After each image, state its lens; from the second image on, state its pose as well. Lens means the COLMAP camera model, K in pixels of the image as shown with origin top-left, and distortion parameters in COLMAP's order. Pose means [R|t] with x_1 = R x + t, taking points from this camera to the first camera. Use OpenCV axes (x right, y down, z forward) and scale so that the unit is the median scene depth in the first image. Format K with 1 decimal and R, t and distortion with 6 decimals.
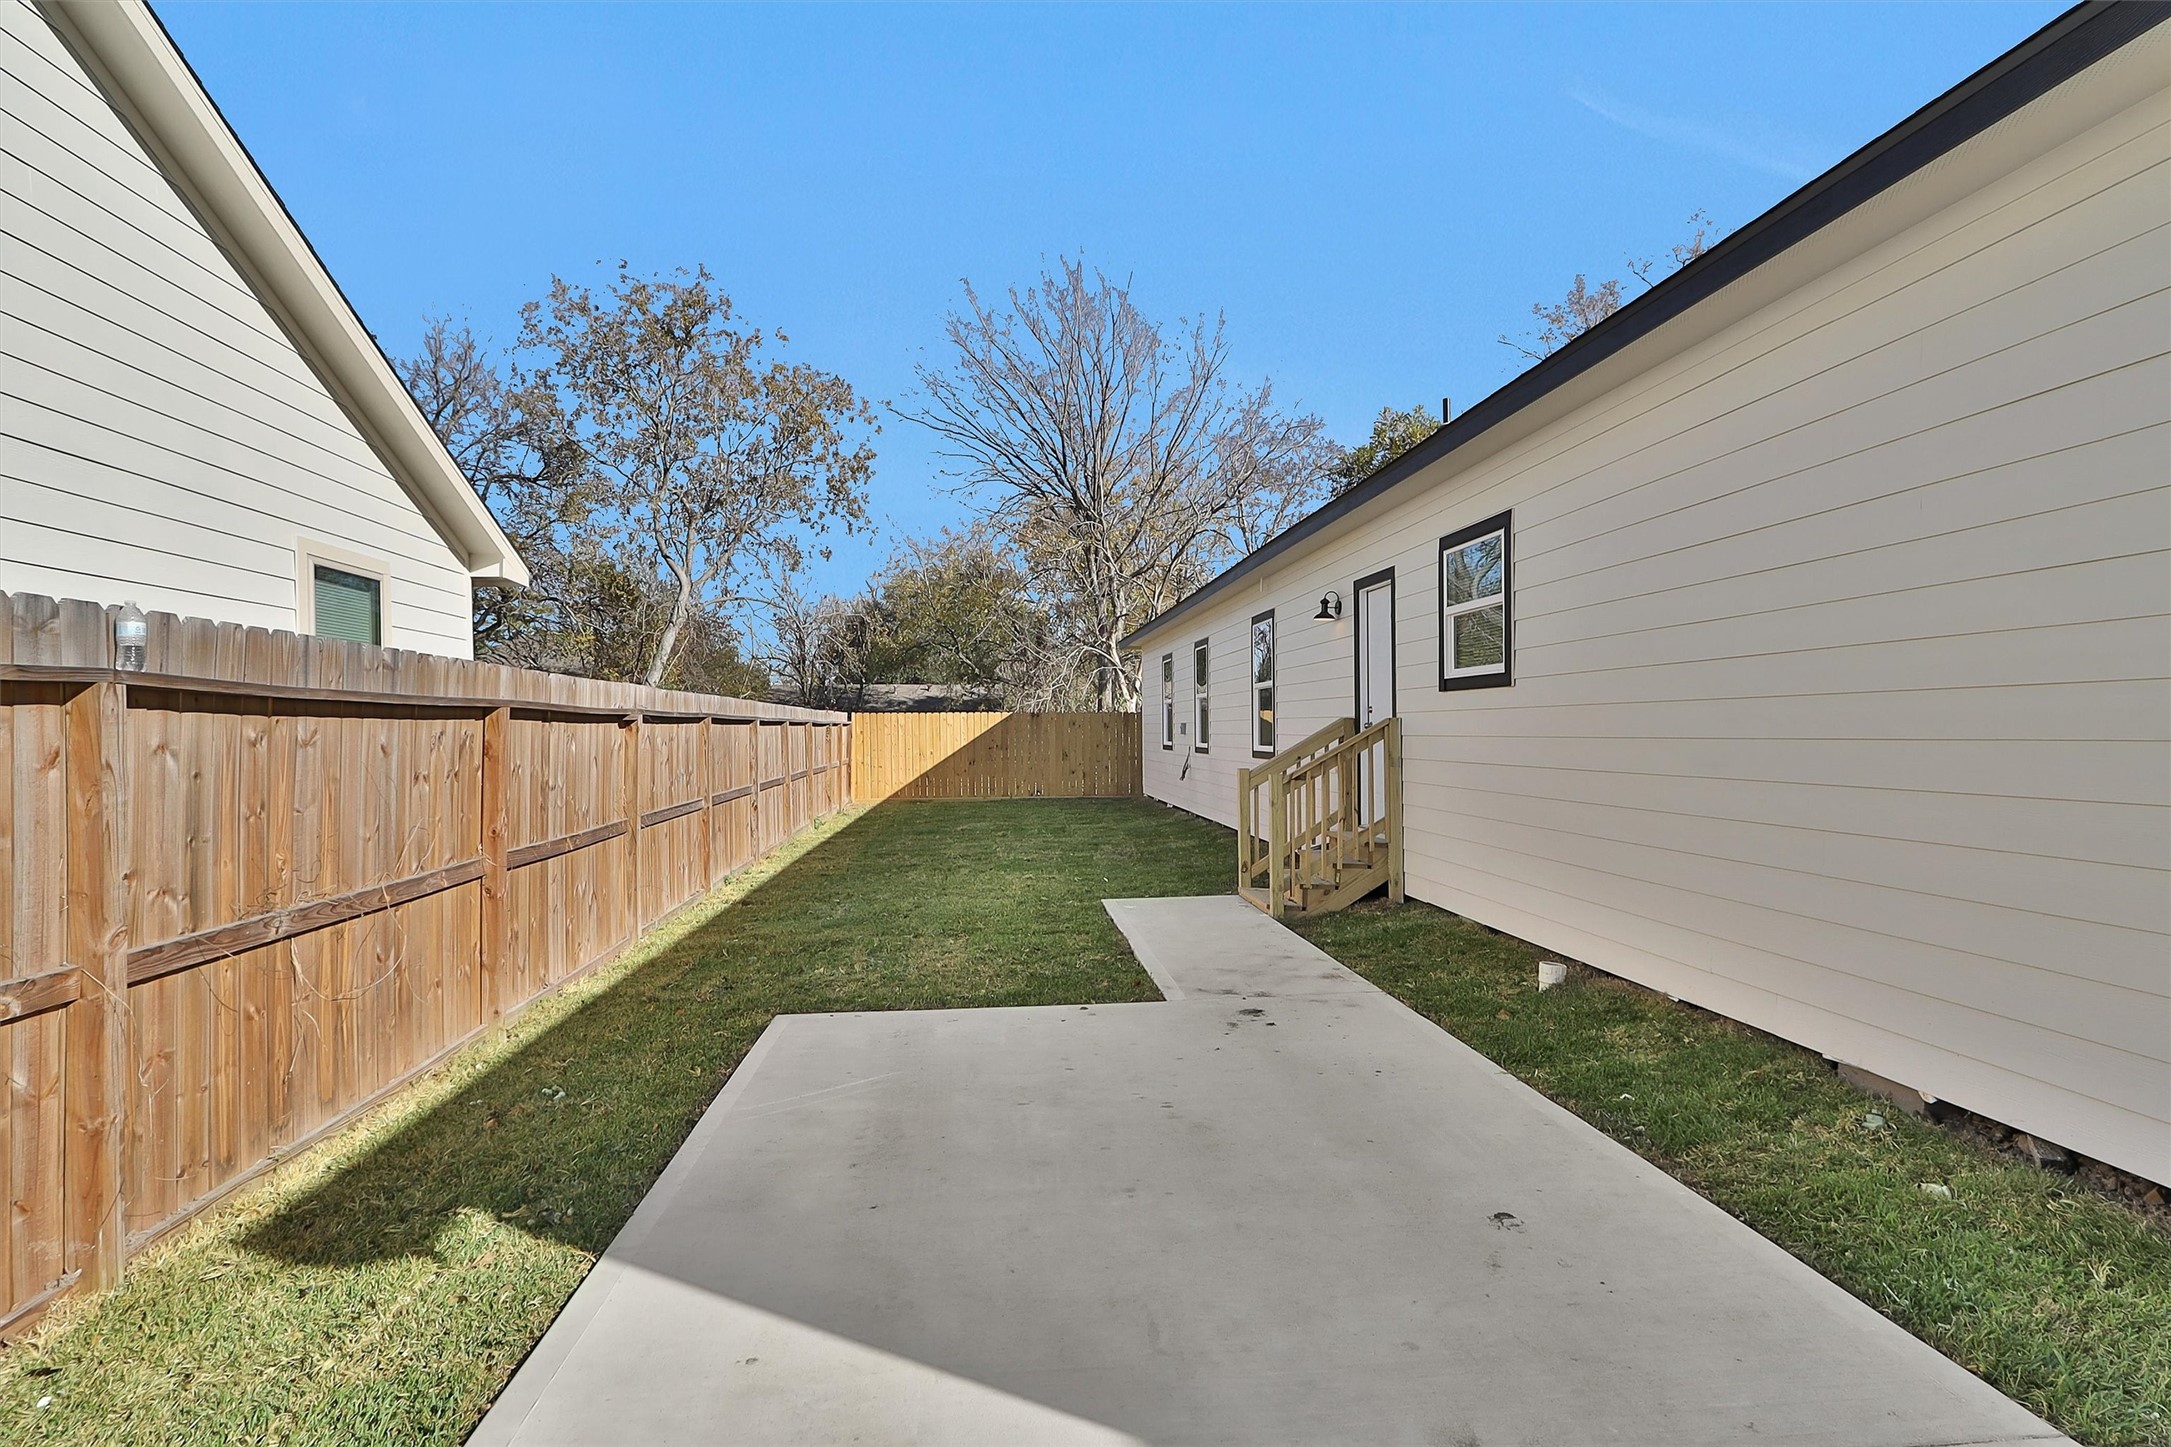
lens RADIAL K [[1130.3, 0, 1094.6], [0, 1130.3, 732.5], [0, 0, 1]] dist [0.000667, -0.000643]
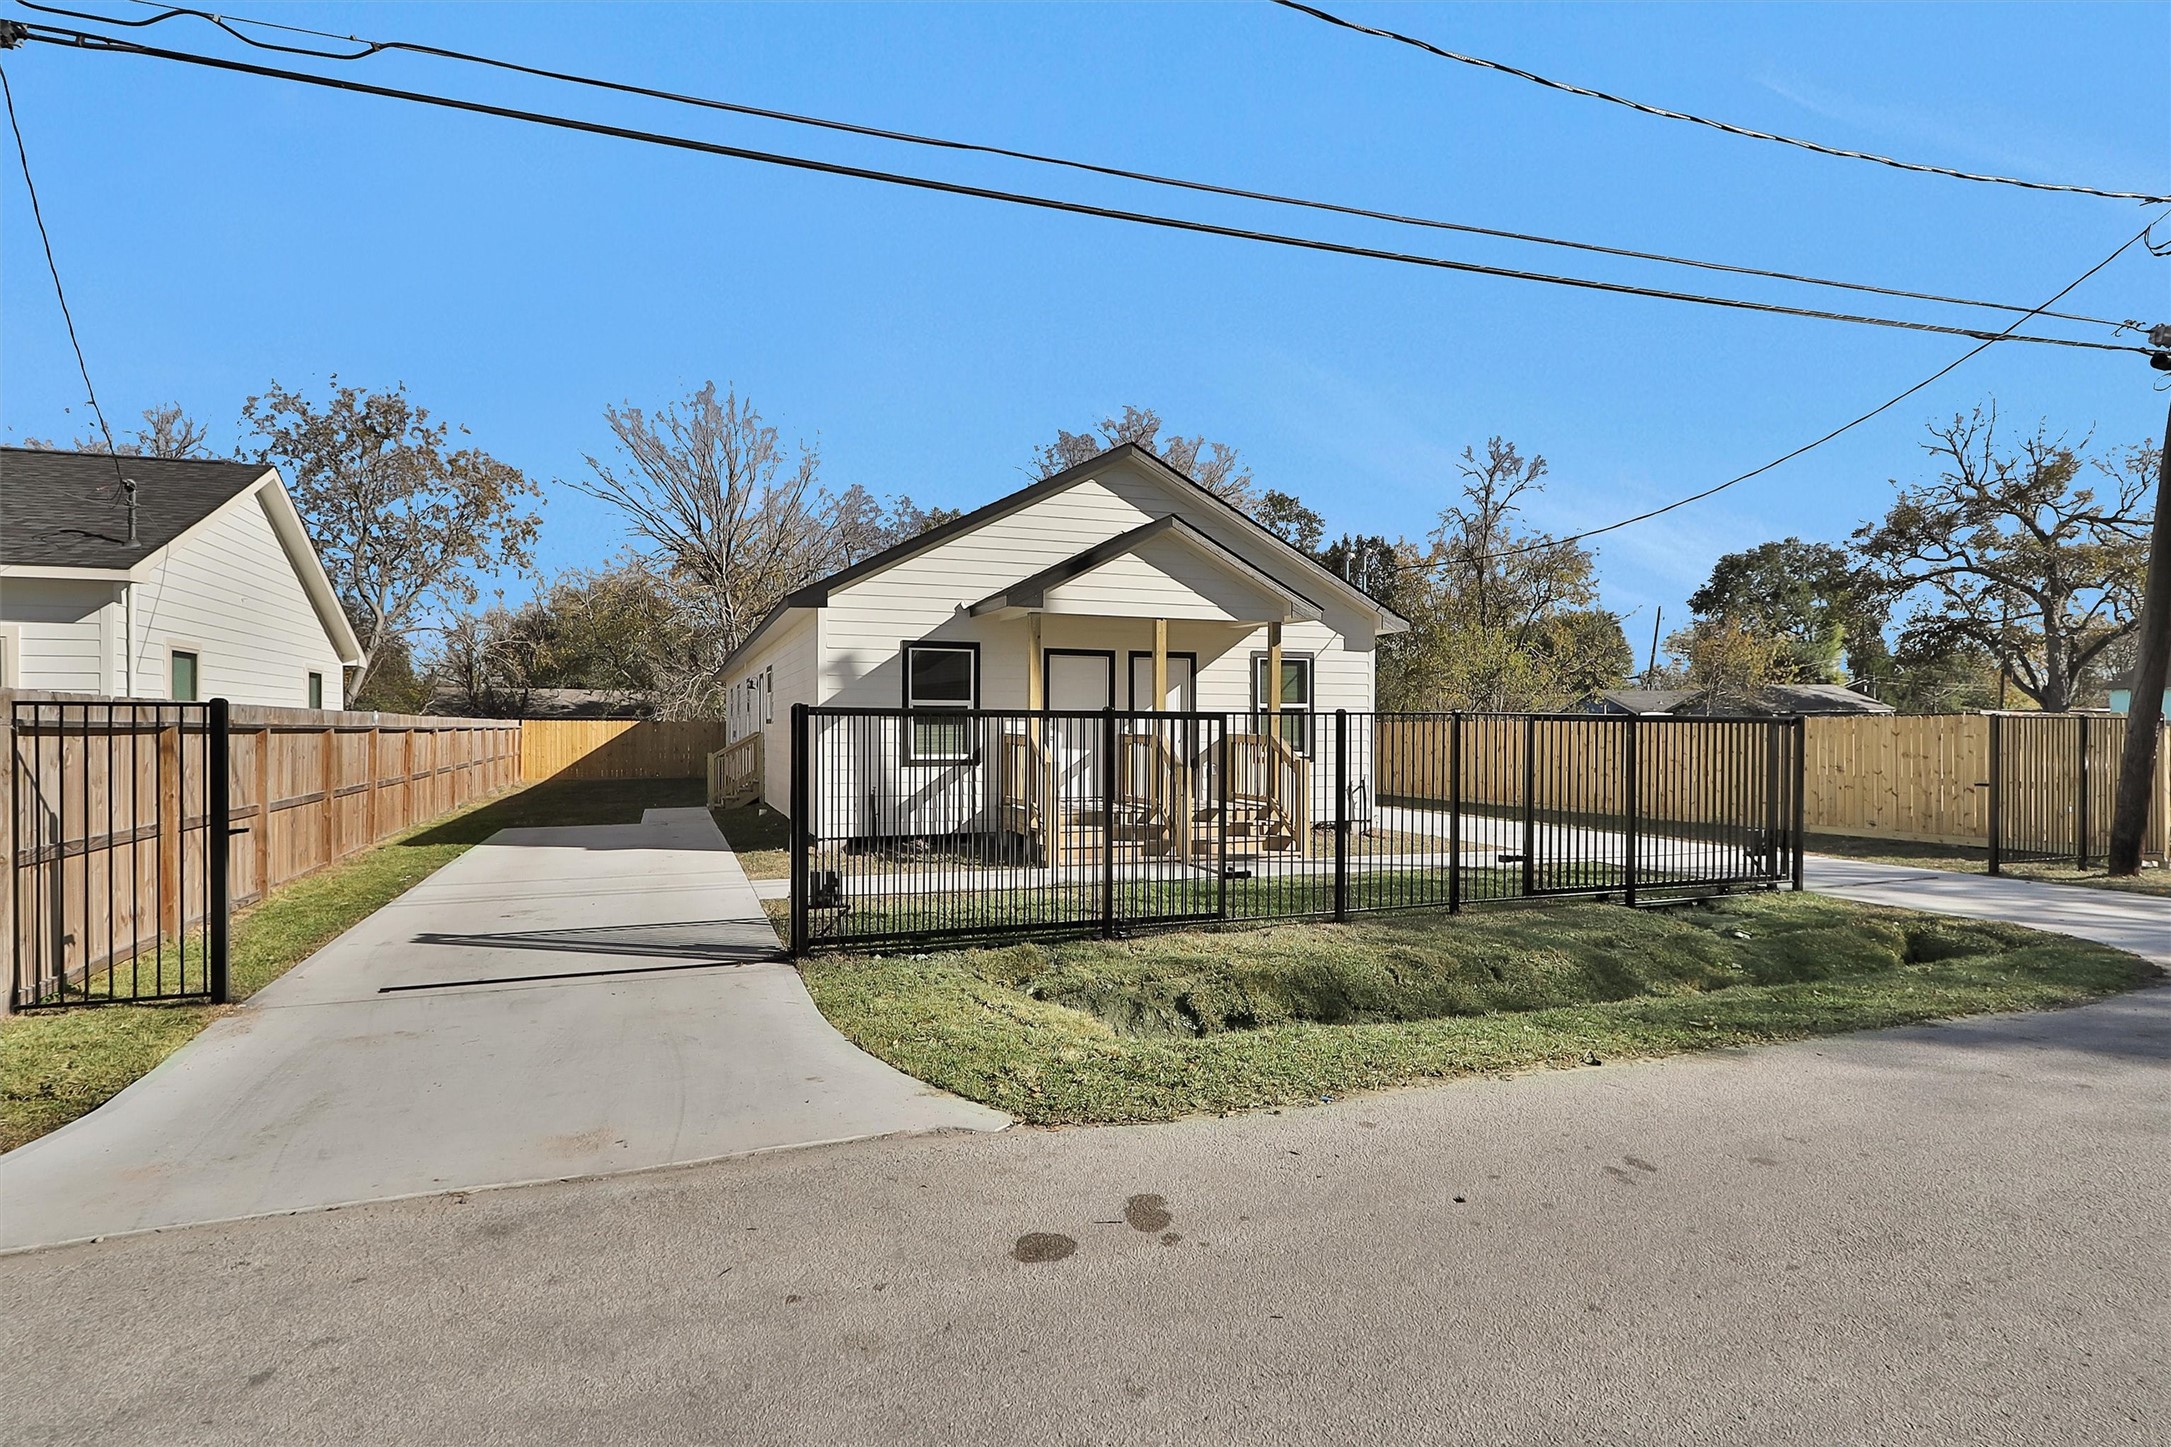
lens RADIAL K [[1130.3, 0, 1096.1], [0, 1130.3, 723.6], [0, 0, 1]] dist [0.000667, -0.000643]
pose [[0.964502, 0.010755, 0.263856, 0.089353], [-0.008548, 0.999918, -0.009510, -0.004209], [-0.263937, 0.006916, 0.964515, -0.466734]]
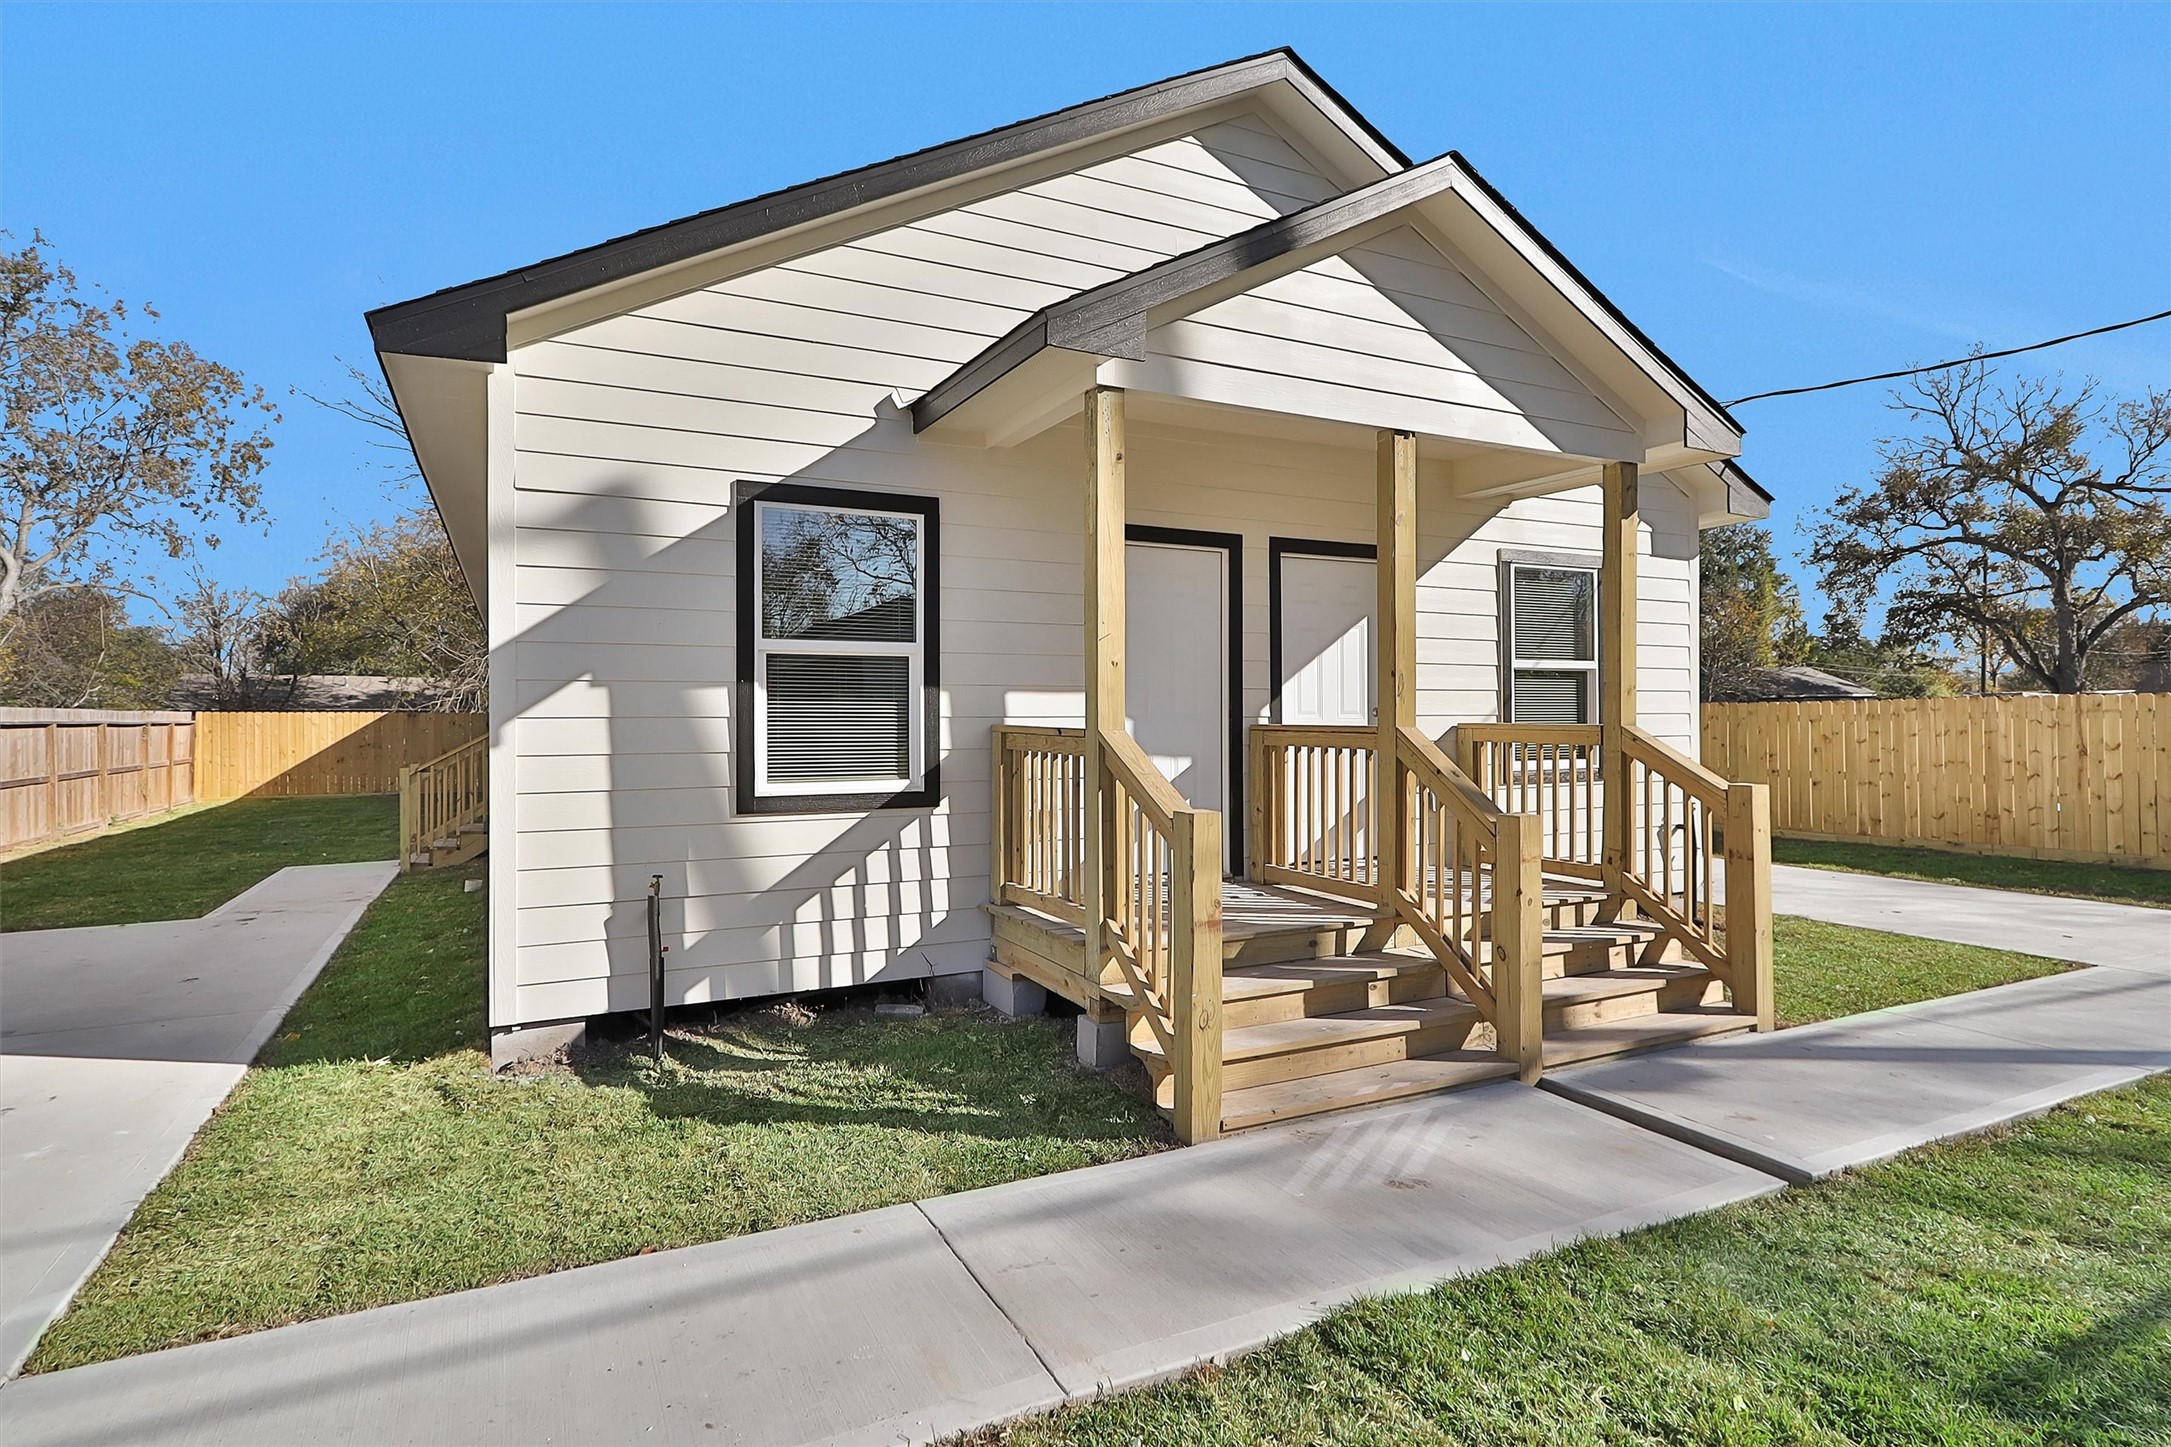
lens RADIAL K [[1130.3, 0, 1094.8], [0, 1130.3, 705.6], [0, 0, 1]] dist [0.000667, -0.000643]
pose [[0.932801, 0.007789, 0.360306, 0.125383], [-0.001127, 0.999825, -0.018696, -0.004086], [-0.360389, 0.017034, 0.932647, -0.166582]]
